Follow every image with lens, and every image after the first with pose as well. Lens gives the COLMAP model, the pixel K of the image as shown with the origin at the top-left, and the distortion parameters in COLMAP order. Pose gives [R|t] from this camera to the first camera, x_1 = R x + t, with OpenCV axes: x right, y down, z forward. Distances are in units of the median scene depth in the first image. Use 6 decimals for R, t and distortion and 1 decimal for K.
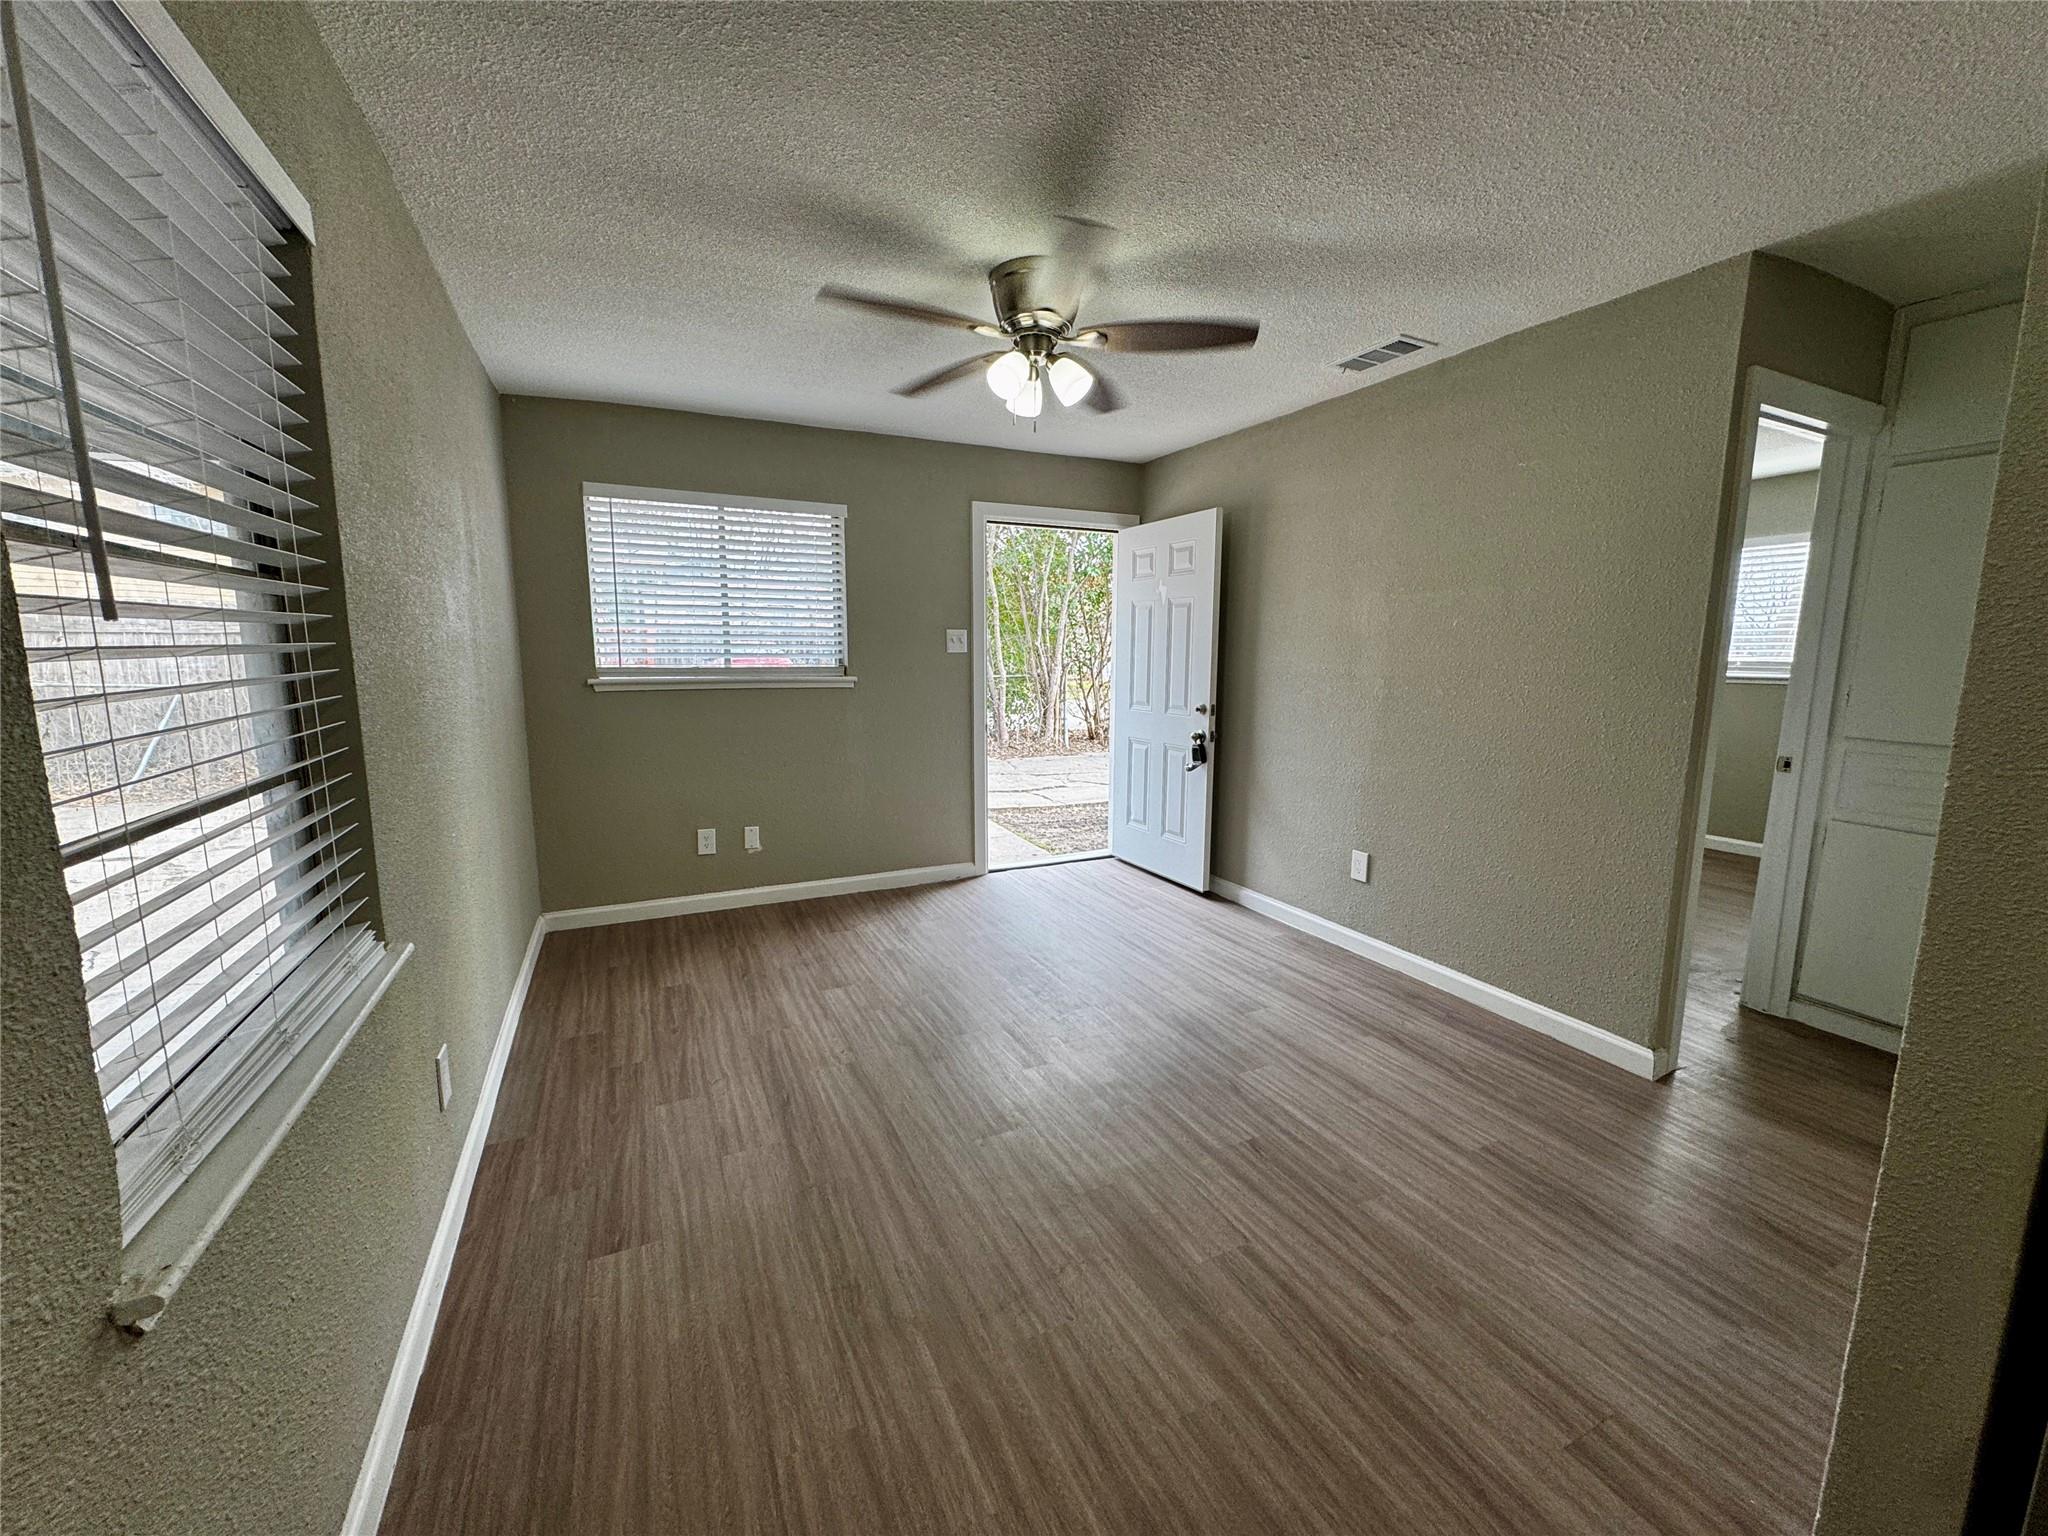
lens RADIAL K [[827.2, 0, 1024.0], [0, 827.2, 768.0], [0, 0, 1]] dist [-0.000441, -0.000072]
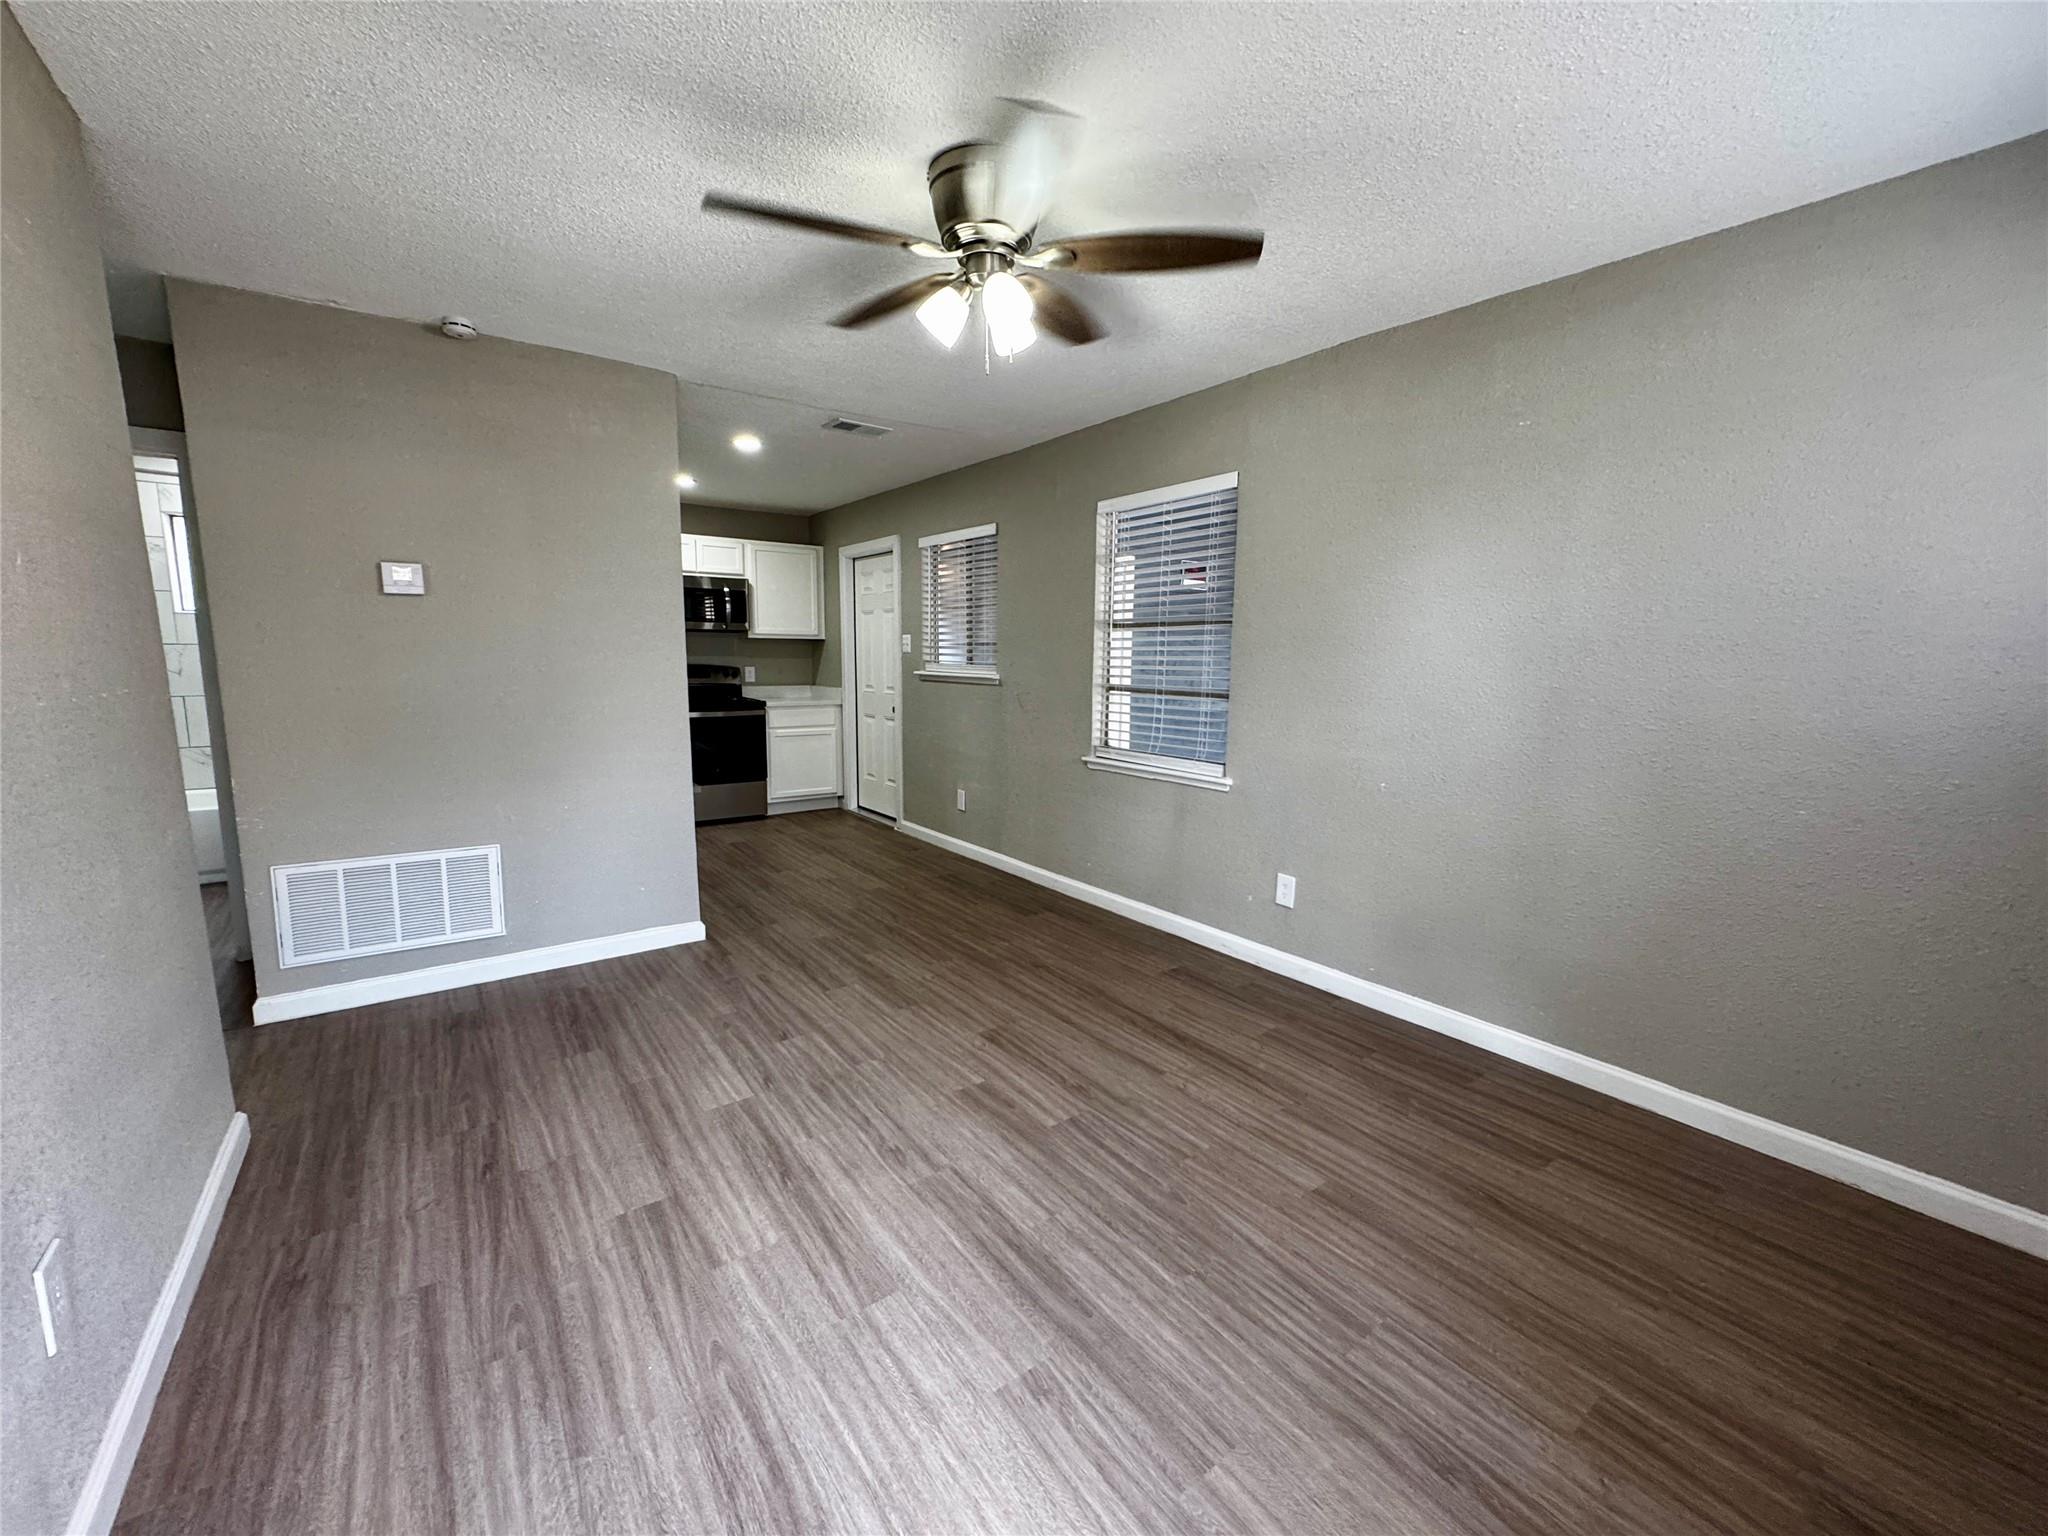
lens RADIAL K [[827.2, 0, 1024.0], [0, 827.2, 768.0], [0, 0, 1]] dist [-0.000441, -0.000072]
pose [[-0.981897, 0.013129, -0.188962, 0.133599], [-0.040835, 0.959466, 0.278850, -0.260523], [0.184963, 0.281518, -0.941560, 1.864207]]
